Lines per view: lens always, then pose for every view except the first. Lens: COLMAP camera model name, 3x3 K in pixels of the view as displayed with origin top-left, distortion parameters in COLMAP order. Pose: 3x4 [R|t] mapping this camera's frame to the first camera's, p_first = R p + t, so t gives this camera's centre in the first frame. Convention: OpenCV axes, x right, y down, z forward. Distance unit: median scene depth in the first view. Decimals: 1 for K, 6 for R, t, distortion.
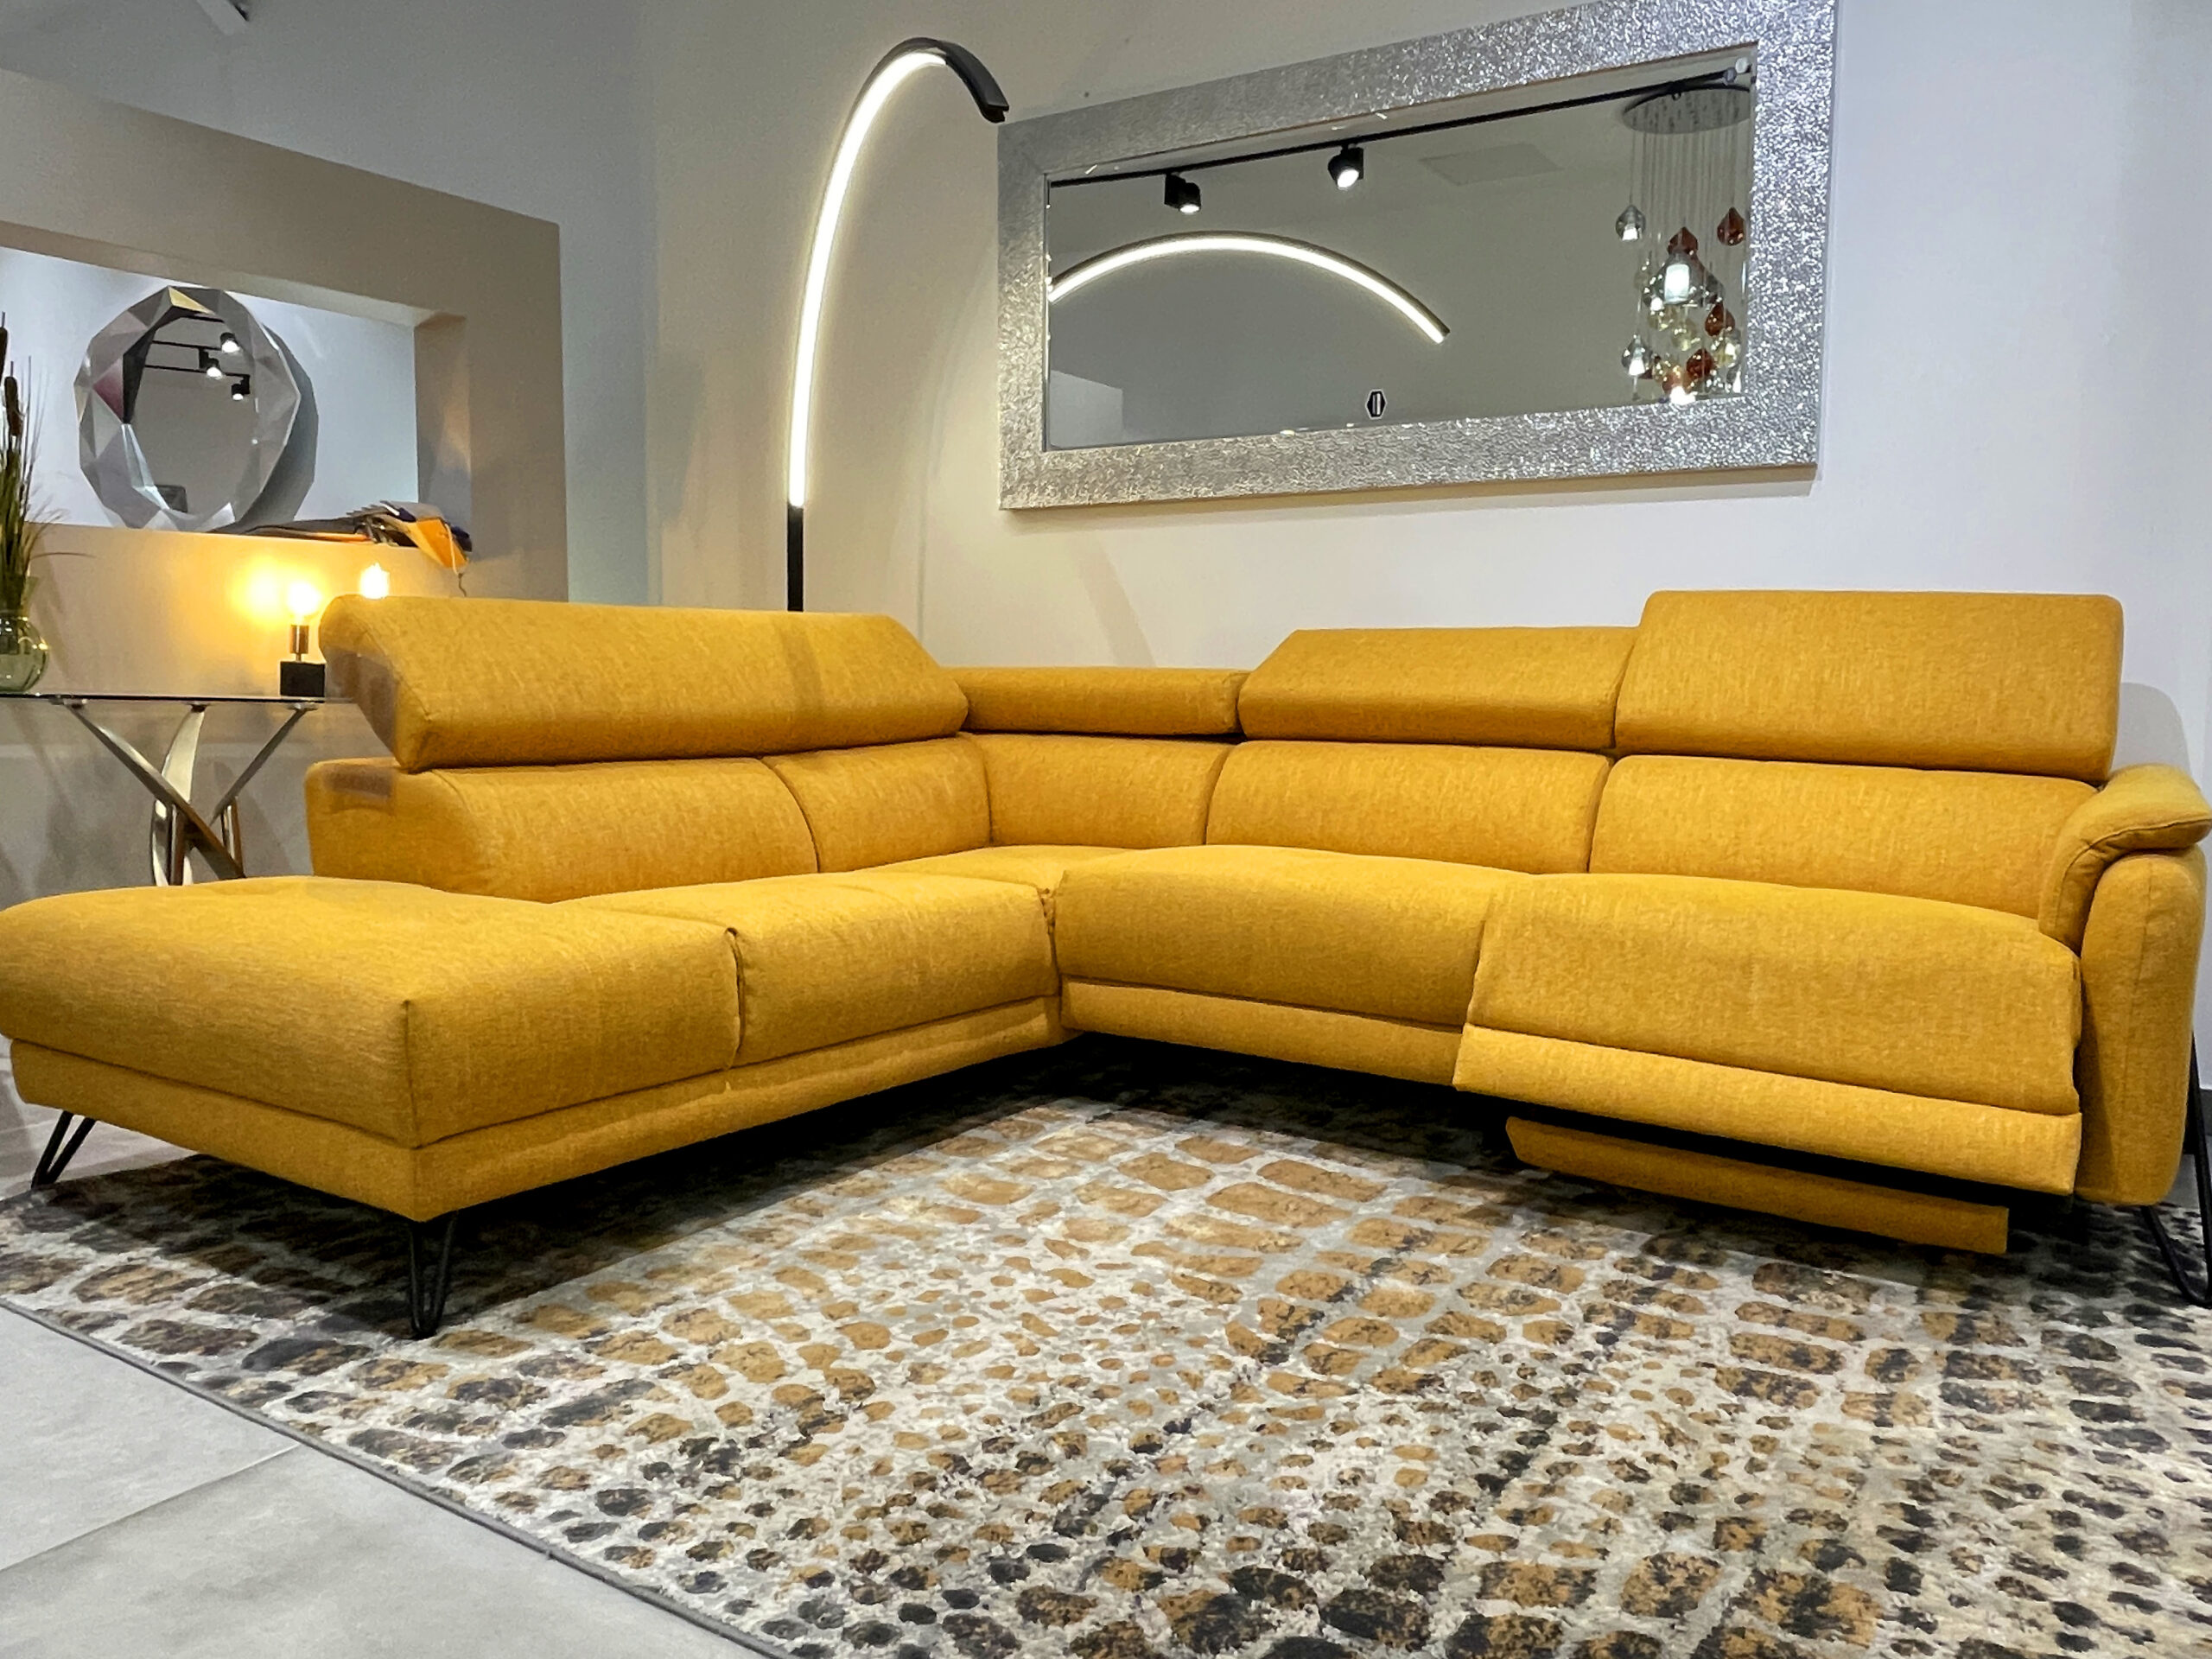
lens RADIAL K [[1589.3, 0, 1117.9], [0, 1589.3, 830.4], [0, 0, 1]] dist [0.009500, -0.029825]
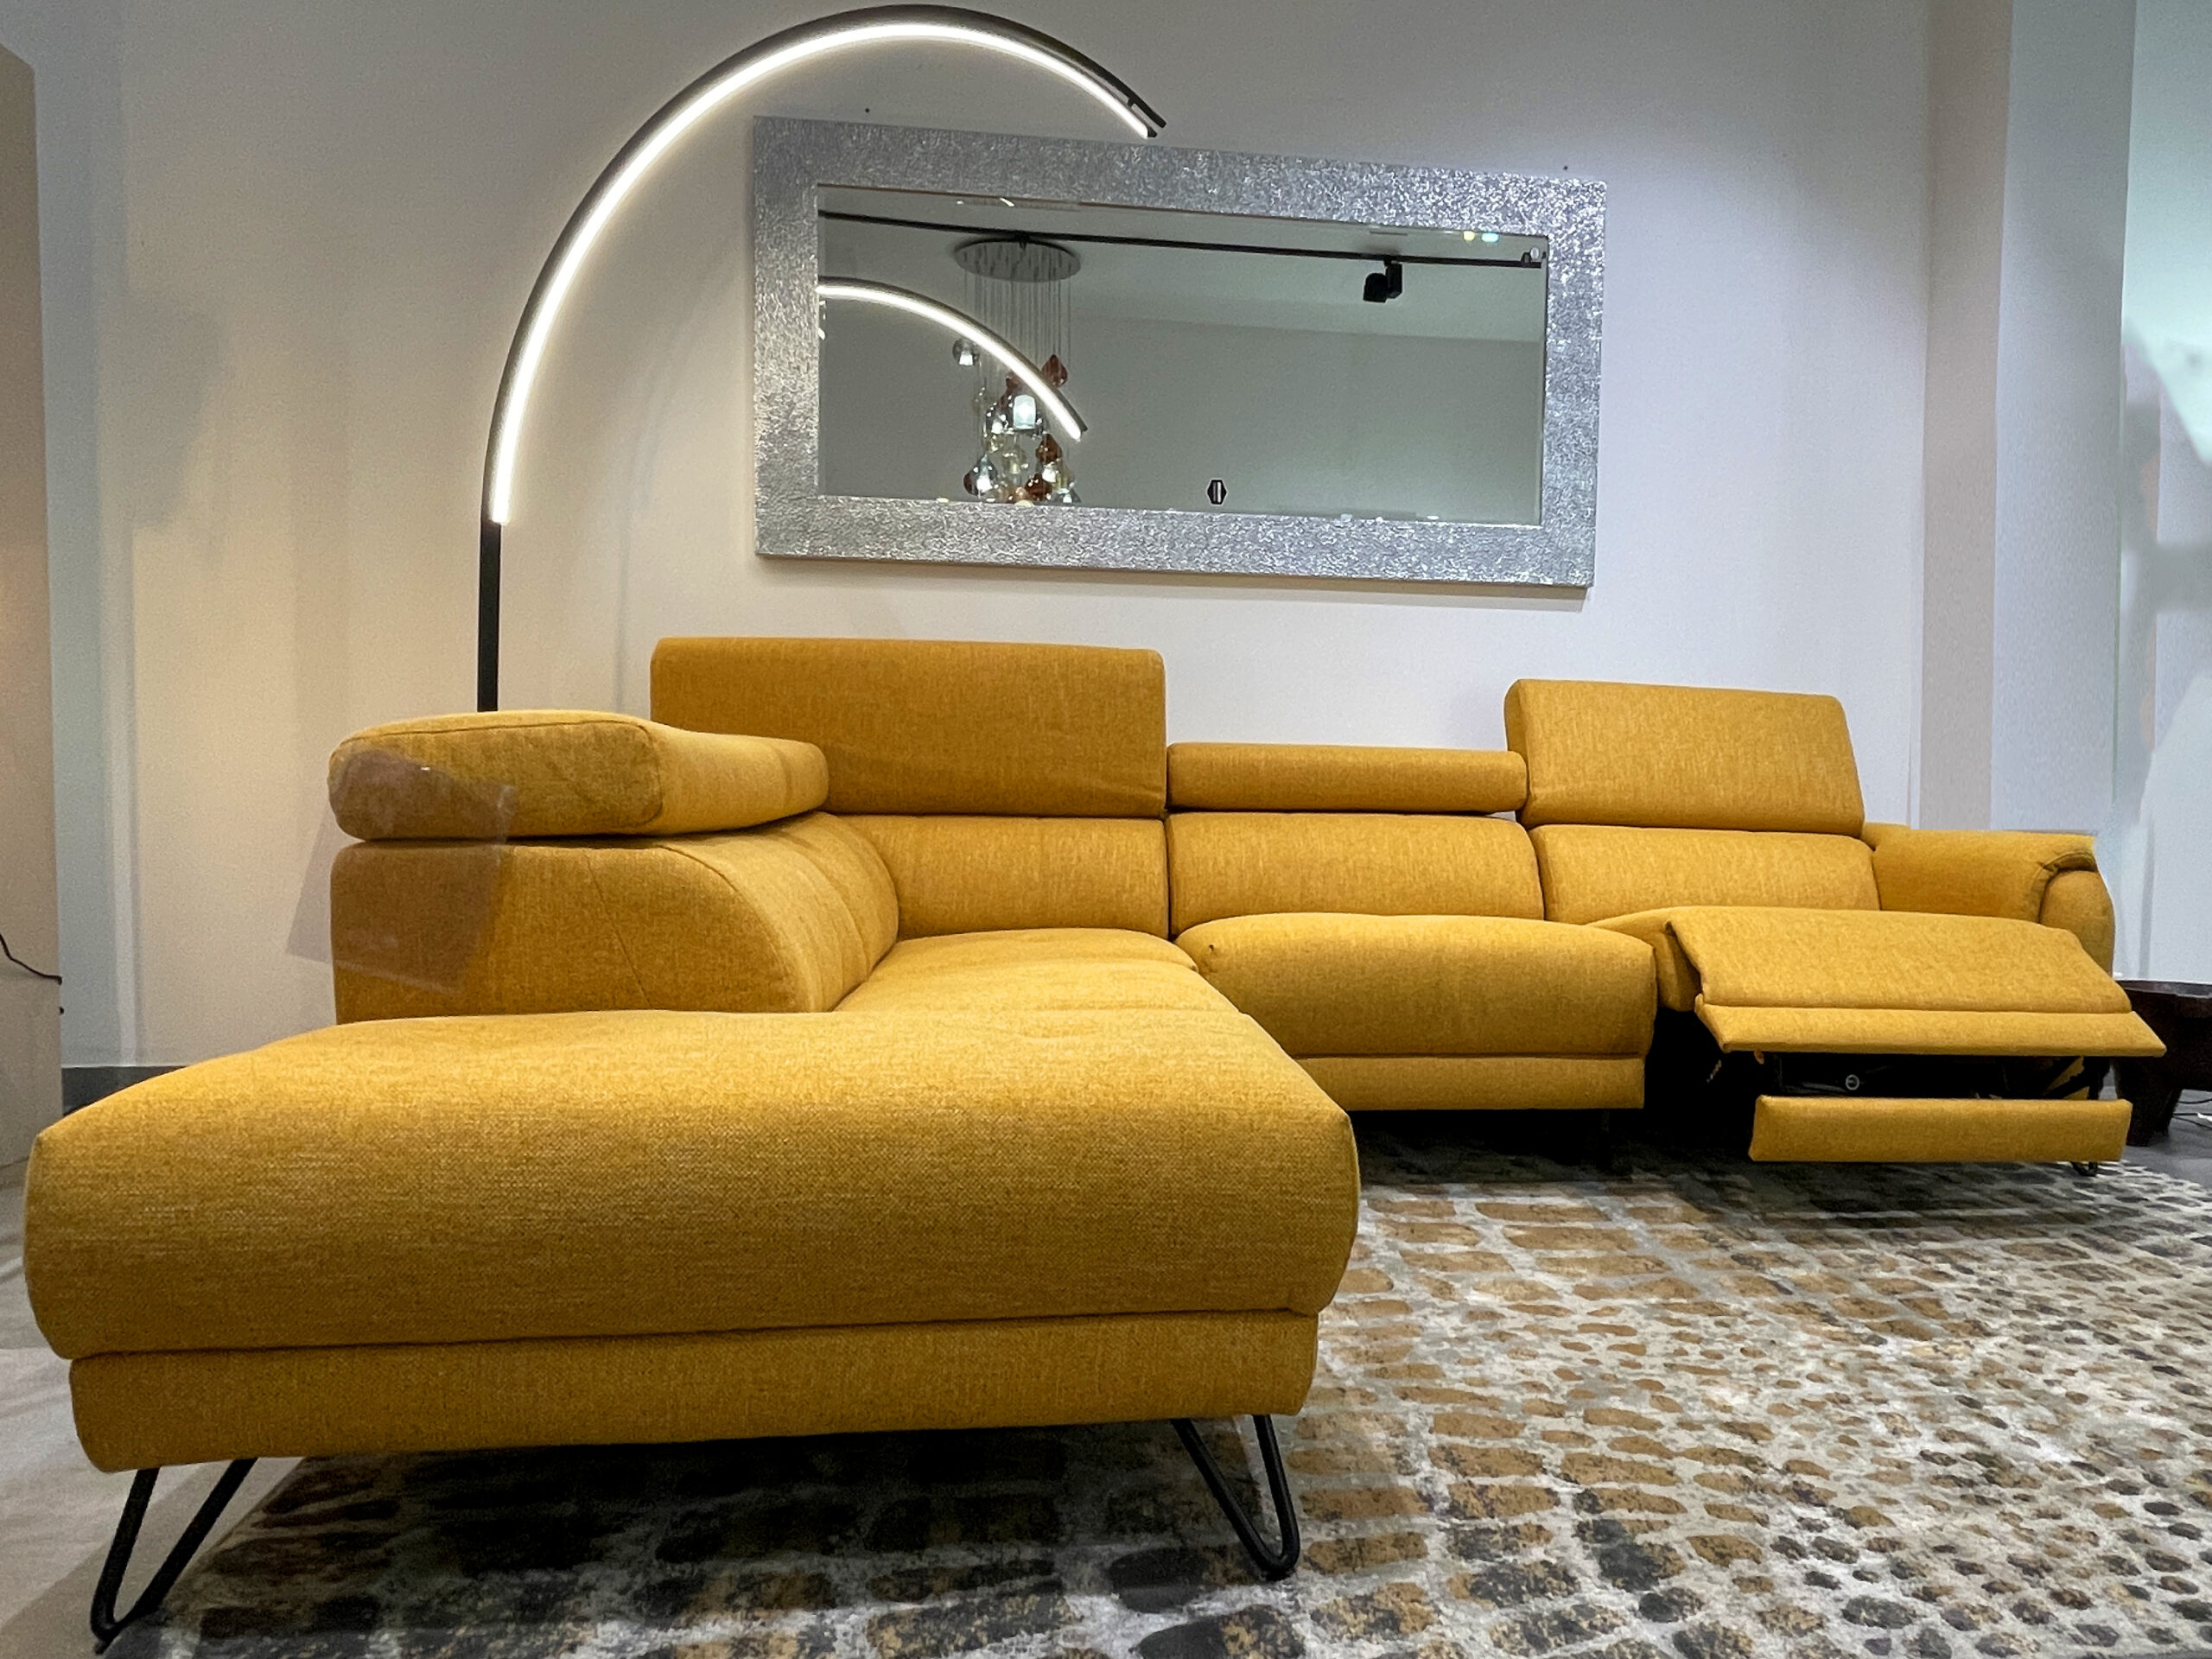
lens RADIAL K [[1537.1, 0, 1217.4], [0, 1537.1, 881.5], [0, 0, 1]] dist [-0.006116, -0.005331]
pose [[0.766189, -0.033326, 0.641751, -0.902363], [0.055452, 0.998358, -0.014360, 0.001369], [-0.640218, 0.046589, 0.766779, 0.441588]]
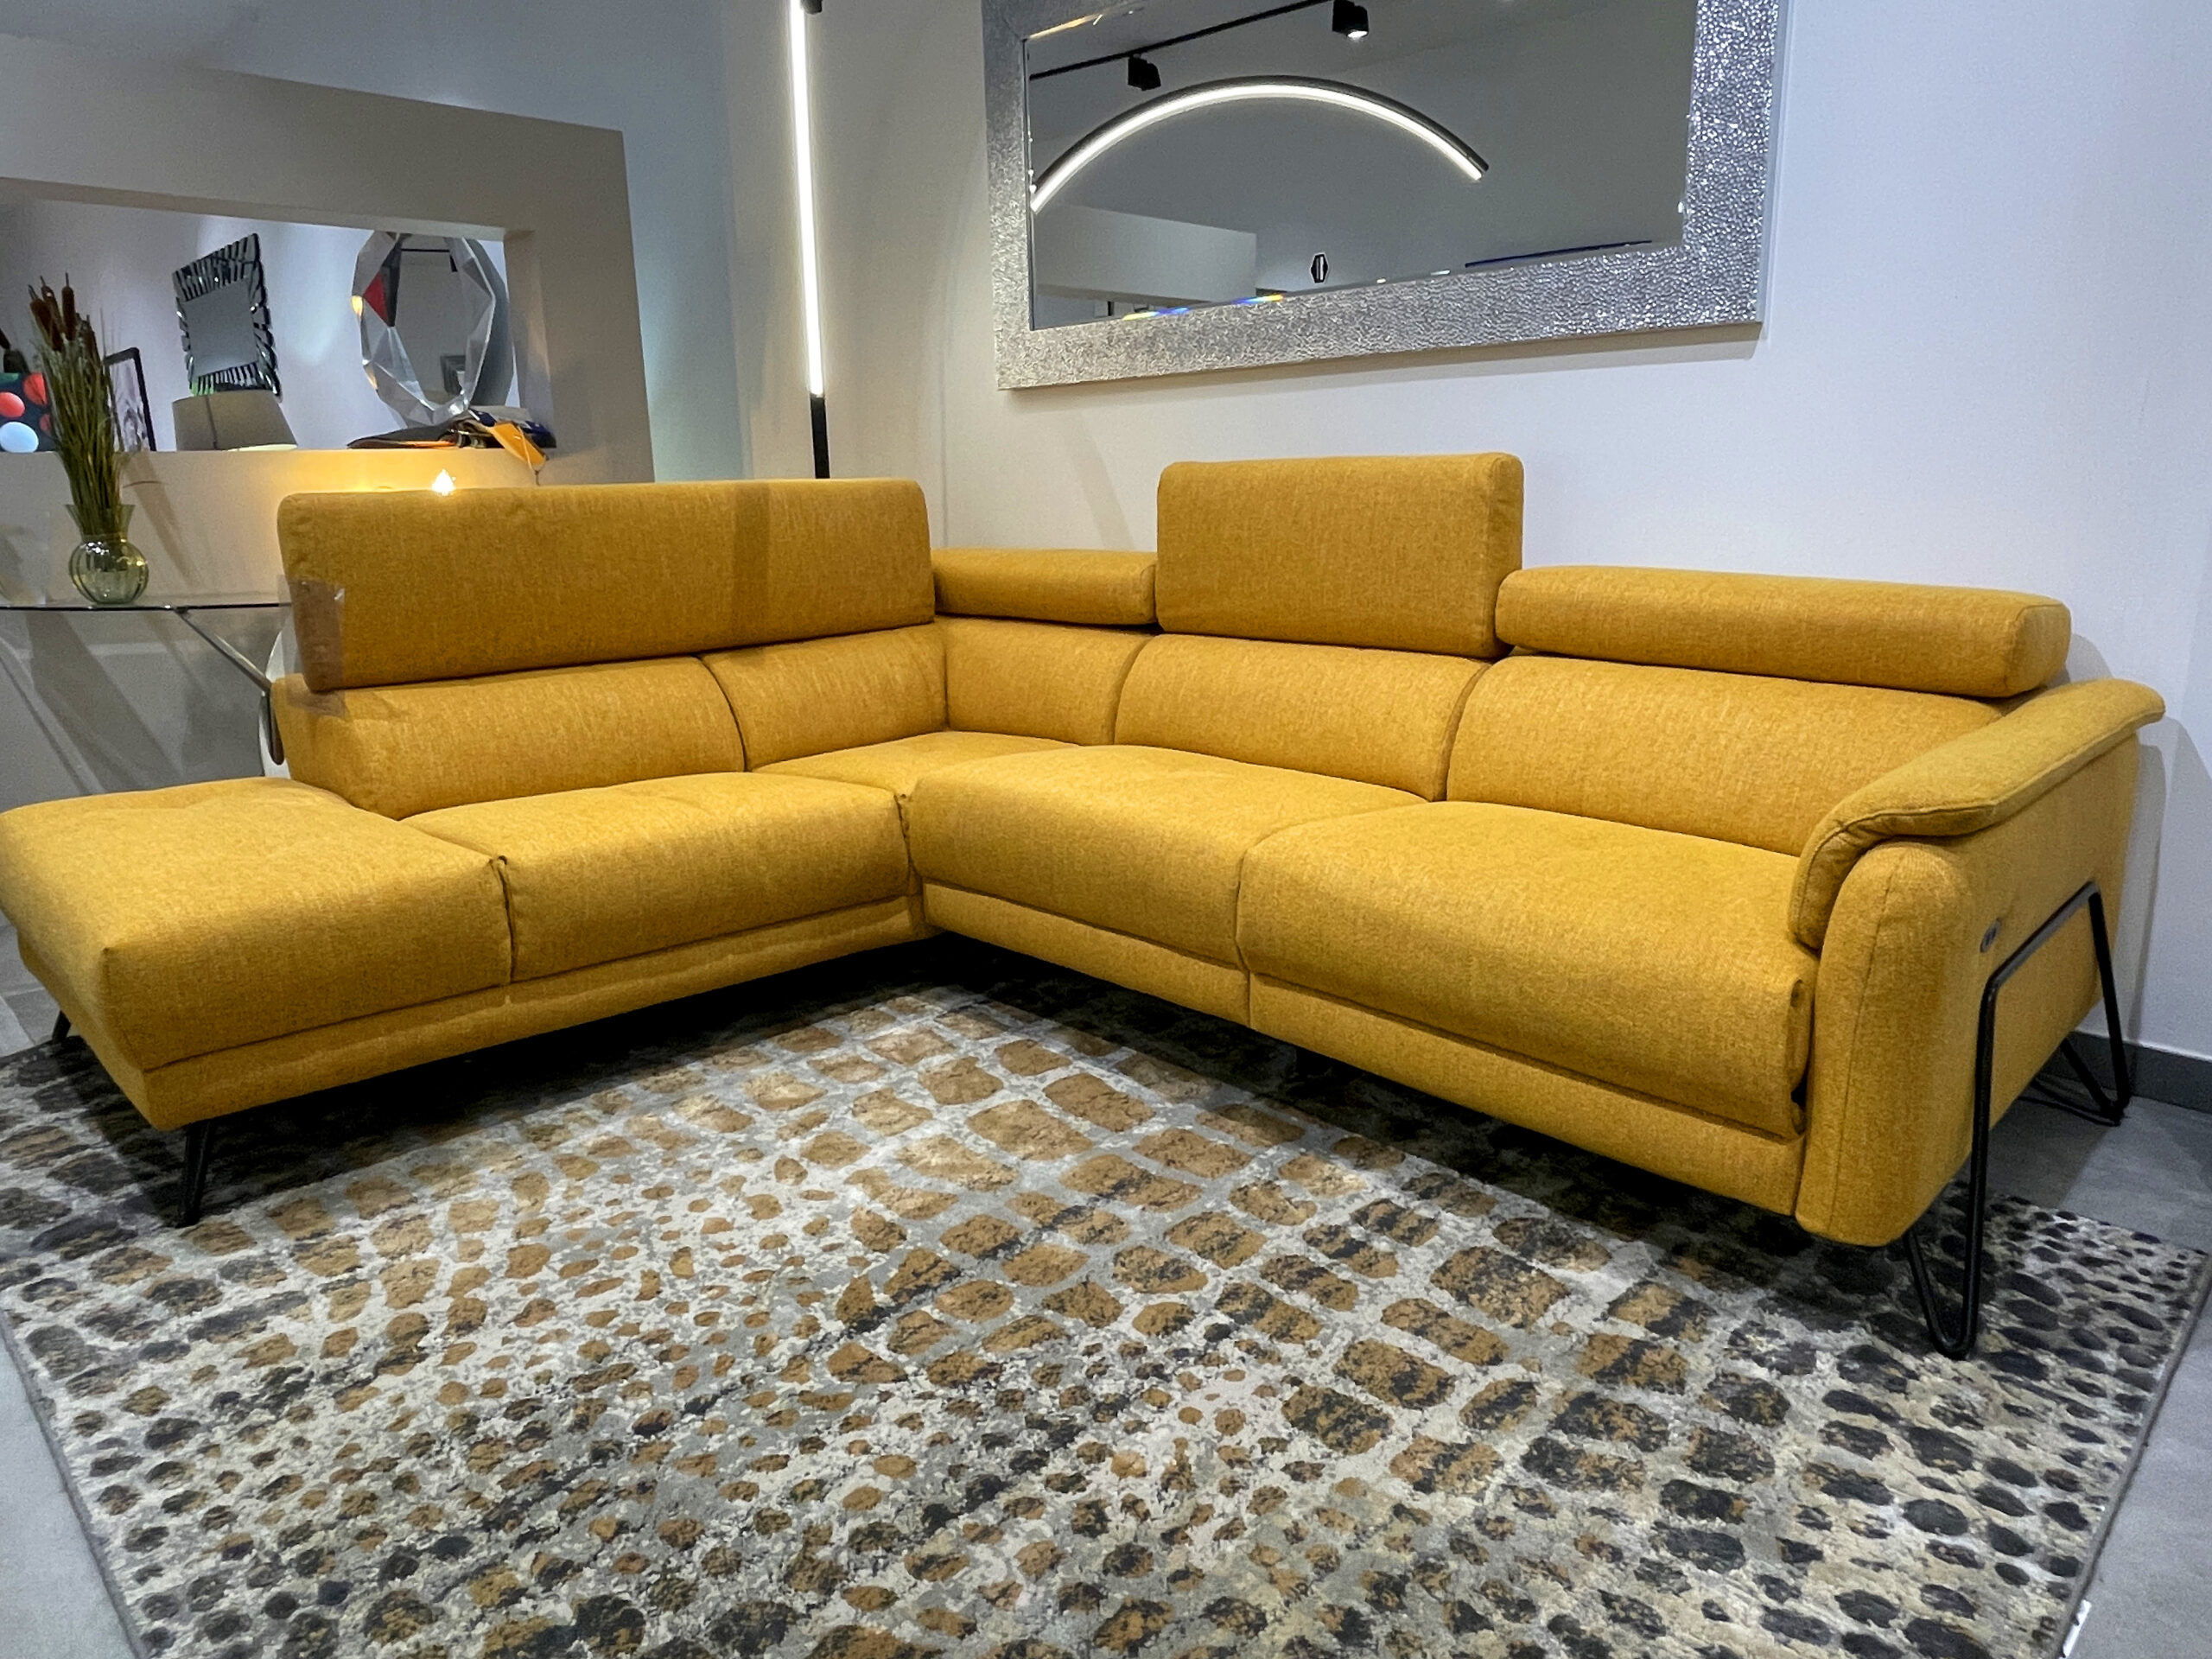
lens RADIAL K [[1398.6, 0, 1091.0], [0, 1398.6, 830.8], [0, 0, 1]] dist [0.011397, -0.030331]
pose [[0.974340, 0.026091, -0.223563, 0.415893], [0.006263, 0.989732, 0.142800, -0.103234], [0.224993, -0.140536, 0.964172, 0.209831]]
